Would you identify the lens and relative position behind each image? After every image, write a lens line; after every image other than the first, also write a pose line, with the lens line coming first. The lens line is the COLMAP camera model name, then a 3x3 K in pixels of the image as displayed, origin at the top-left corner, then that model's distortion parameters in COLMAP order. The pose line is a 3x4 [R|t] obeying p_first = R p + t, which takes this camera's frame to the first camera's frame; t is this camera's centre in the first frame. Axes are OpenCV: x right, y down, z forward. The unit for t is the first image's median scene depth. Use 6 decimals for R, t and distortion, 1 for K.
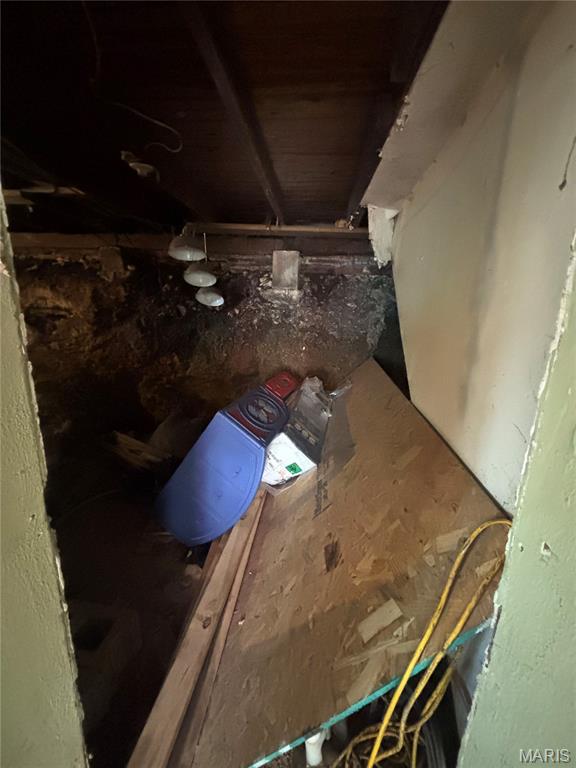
lens RADIAL K [[308.8, 0, 288.6], [0, 308.8, 381.8], [0, 0, 1]] dist [0.000076, 0.000516]
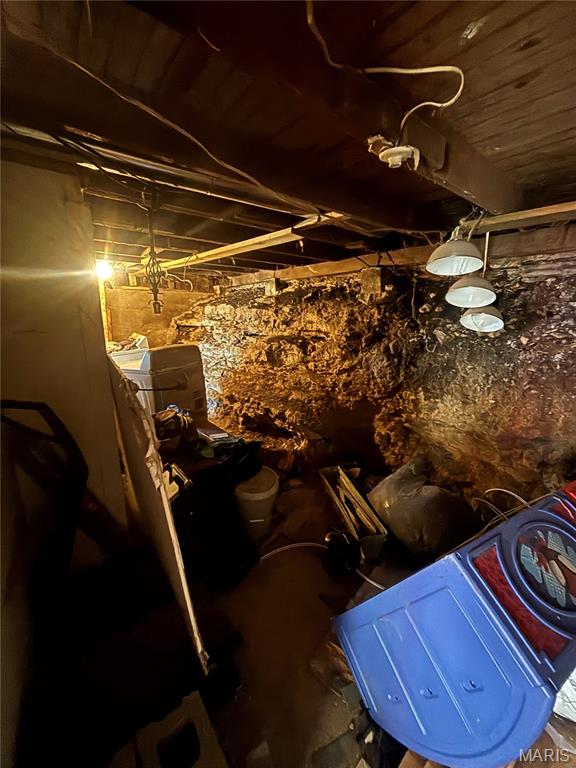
lens RADIAL K [[313.8, 0, 287.8], [0, 313.8, 383.5], [0, 0, 1]] dist [0.001028, 0.000313]
pose [[0.699981, 0.130075, -0.702216, -0.036453], [-0.154301, 0.987594, 0.029128, -0.075368], [0.697293, 0.087964, 0.711368, 0.168515]]
